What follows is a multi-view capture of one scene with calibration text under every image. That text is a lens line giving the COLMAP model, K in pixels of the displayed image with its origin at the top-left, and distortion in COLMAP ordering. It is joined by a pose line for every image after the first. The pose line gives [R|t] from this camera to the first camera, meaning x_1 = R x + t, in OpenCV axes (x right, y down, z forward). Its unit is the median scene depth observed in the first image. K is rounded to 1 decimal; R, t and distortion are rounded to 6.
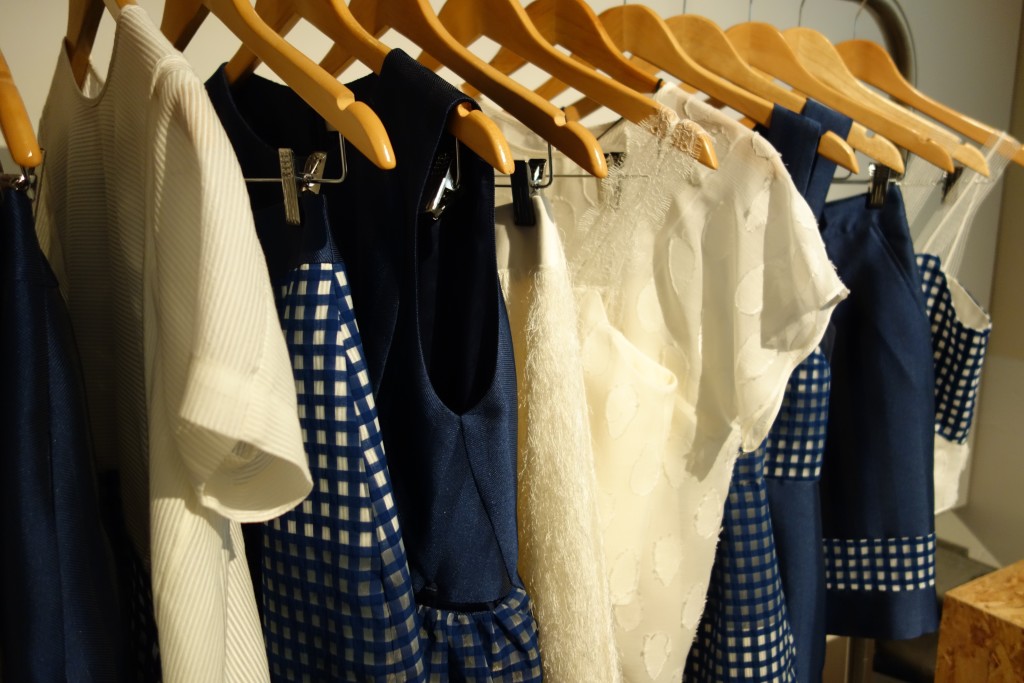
lens RADIAL K [[805.1, 0, 511.5], [0, 805.1, 346.1], [0, 0, 1]] dist [0.006386, -0.001158]
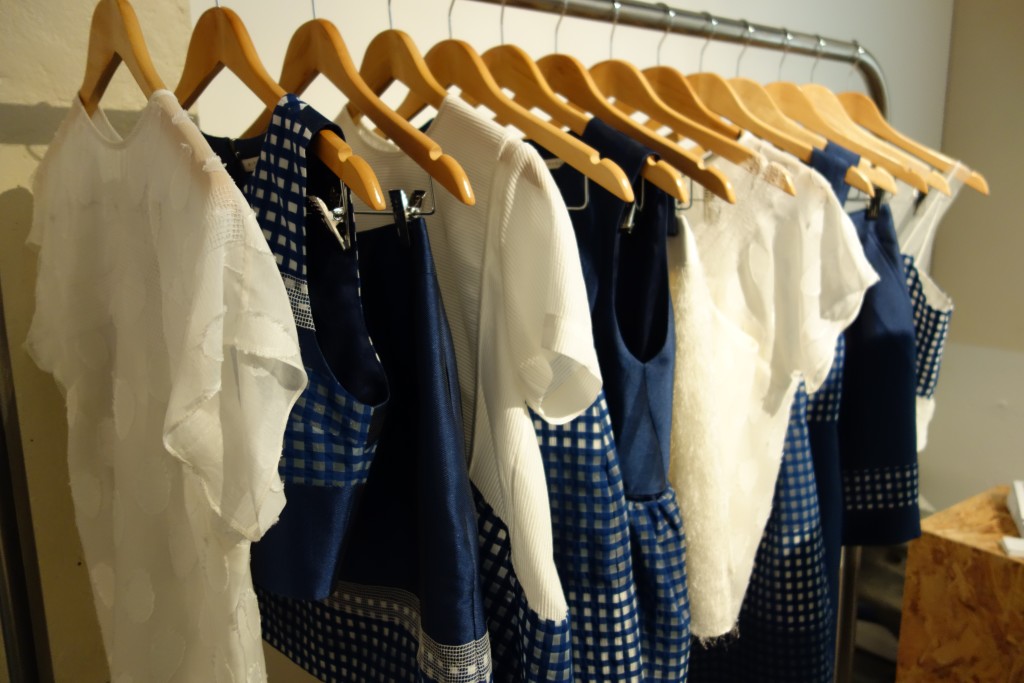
lens RADIAL K [[805.1, 0, 511.5], [0, 805.1, 346.1], [0, 0, 1]] dist [0.006386, -0.001158]
pose [[0.995851, -0.019636, 0.088852, -0.345420], [0.020387, 0.999764, -0.007555, 0.046979], [-0.088683, 0.009335, 0.996016, -0.360413]]
